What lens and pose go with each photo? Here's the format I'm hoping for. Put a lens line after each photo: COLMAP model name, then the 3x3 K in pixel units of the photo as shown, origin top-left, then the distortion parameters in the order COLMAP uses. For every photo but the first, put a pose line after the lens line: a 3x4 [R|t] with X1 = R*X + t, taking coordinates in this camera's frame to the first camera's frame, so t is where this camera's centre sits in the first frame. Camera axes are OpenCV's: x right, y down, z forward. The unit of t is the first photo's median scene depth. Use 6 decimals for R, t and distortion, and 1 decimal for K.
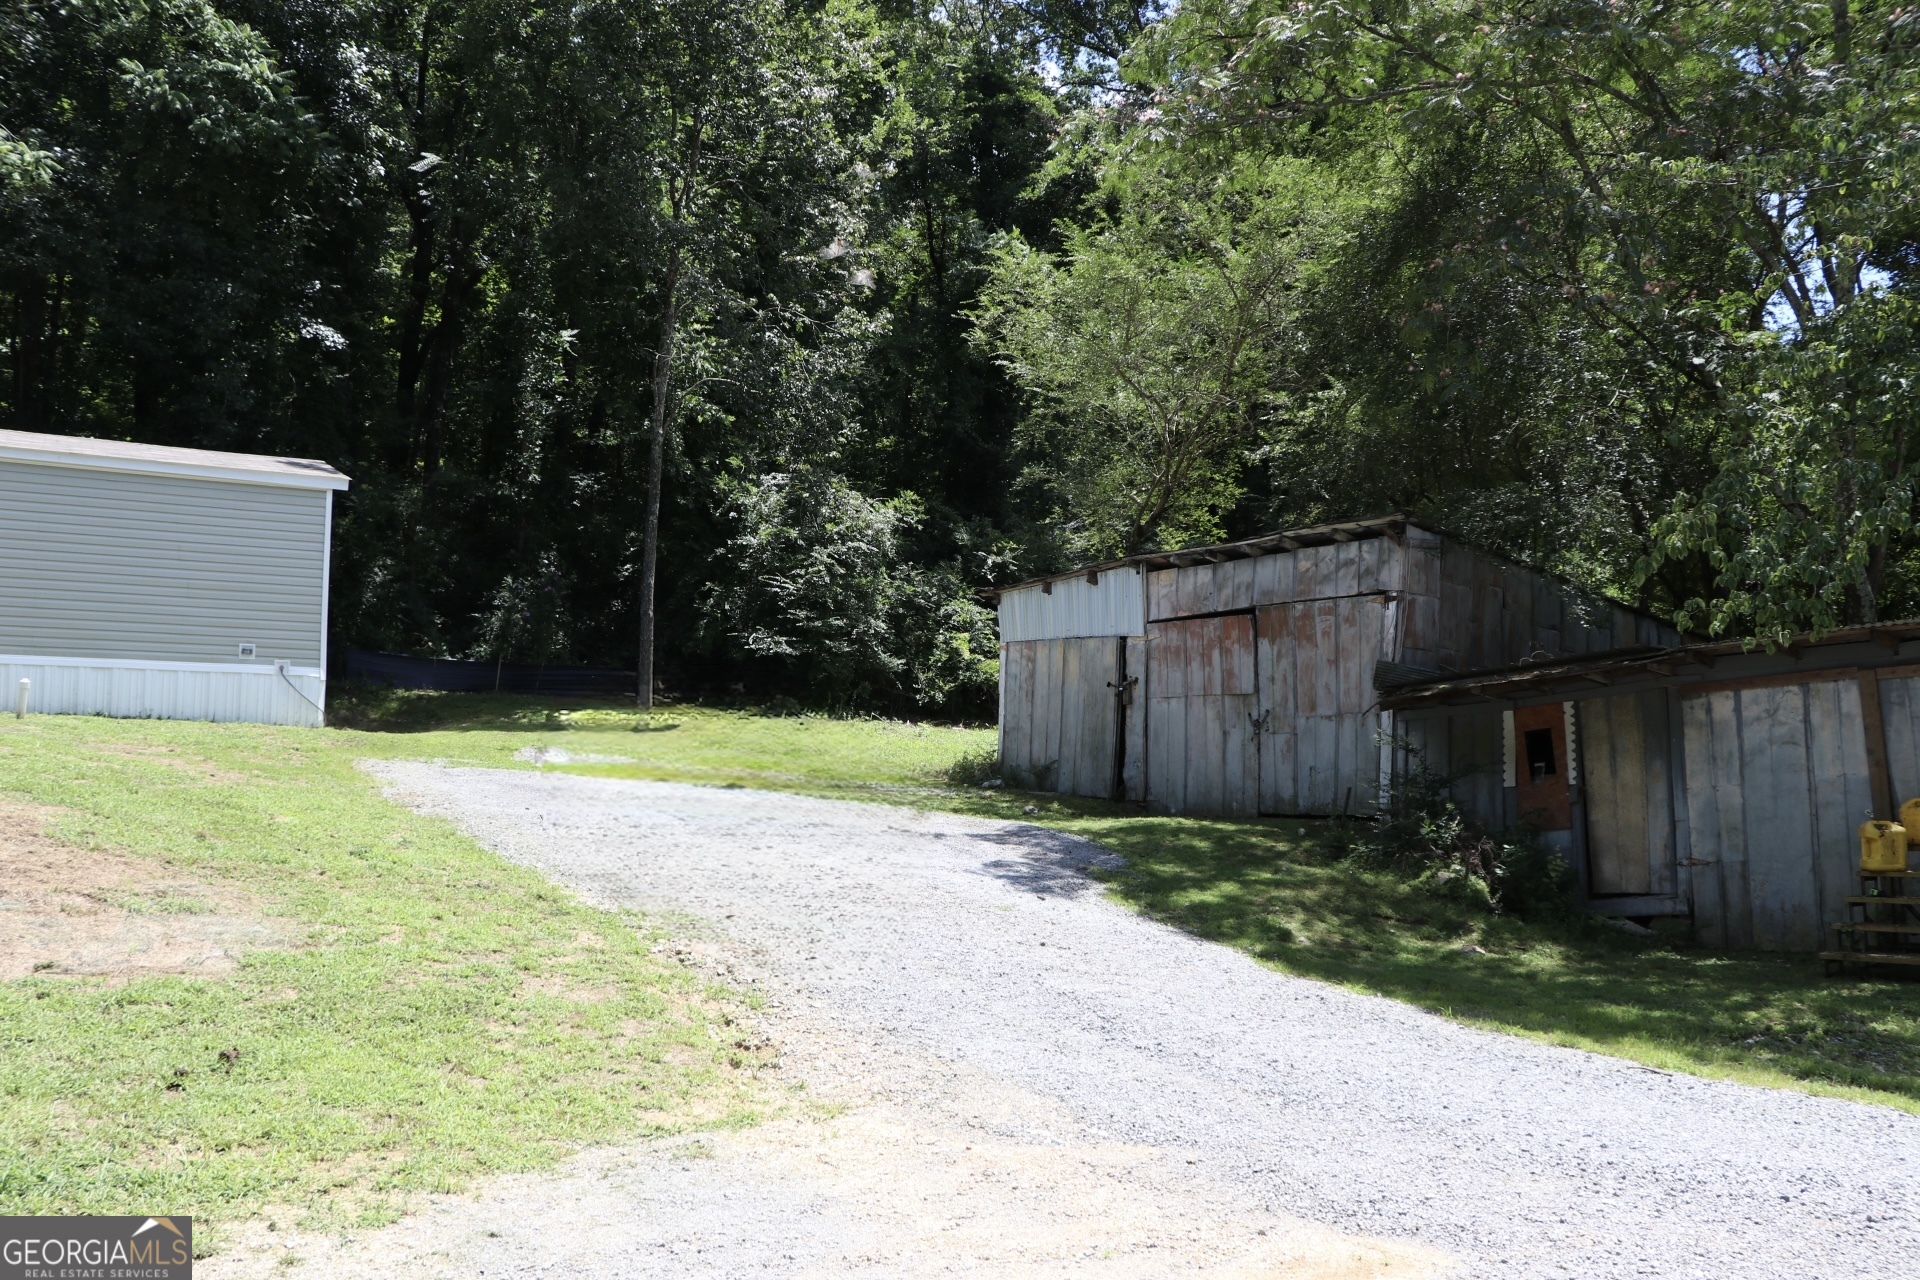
lens RADIAL K [[1576.9, 0, 964.1], [0, 1576.9, 634.2], [0, 0, 1]] dist [-0.135024, 0.099959]
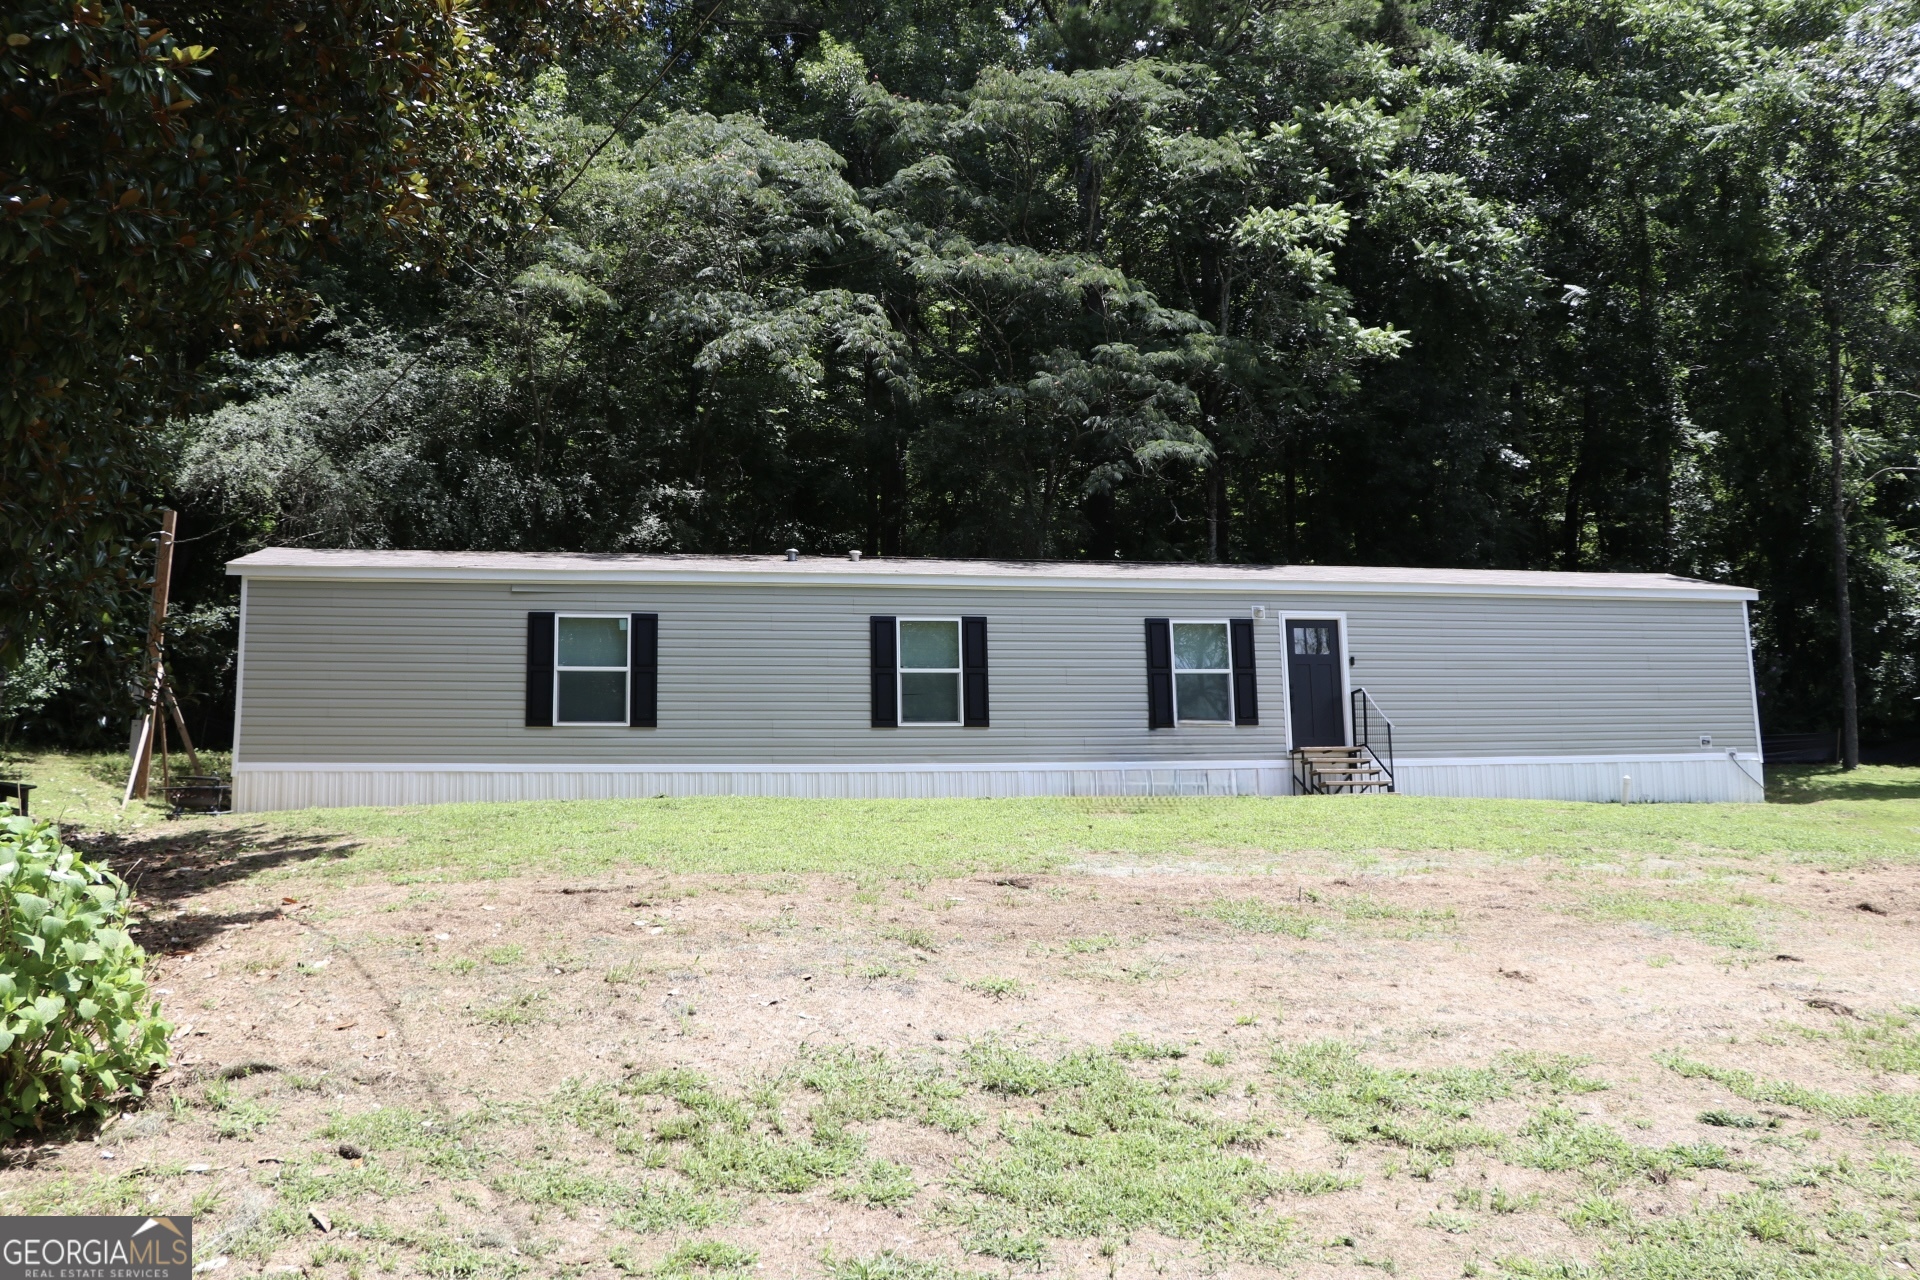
lens RADIAL K [[1573.6, 0, 954.1], [0, 1573.6, 656.2], [0, 0, 1]] dist [-0.178565, 0.147389]
pose [[0.939381, -0.067303, -0.336204, -0.631776], [0.059792, 0.997677, -0.032657, -0.052575], [0.337621, 0.010576, 0.941223, -0.302703]]
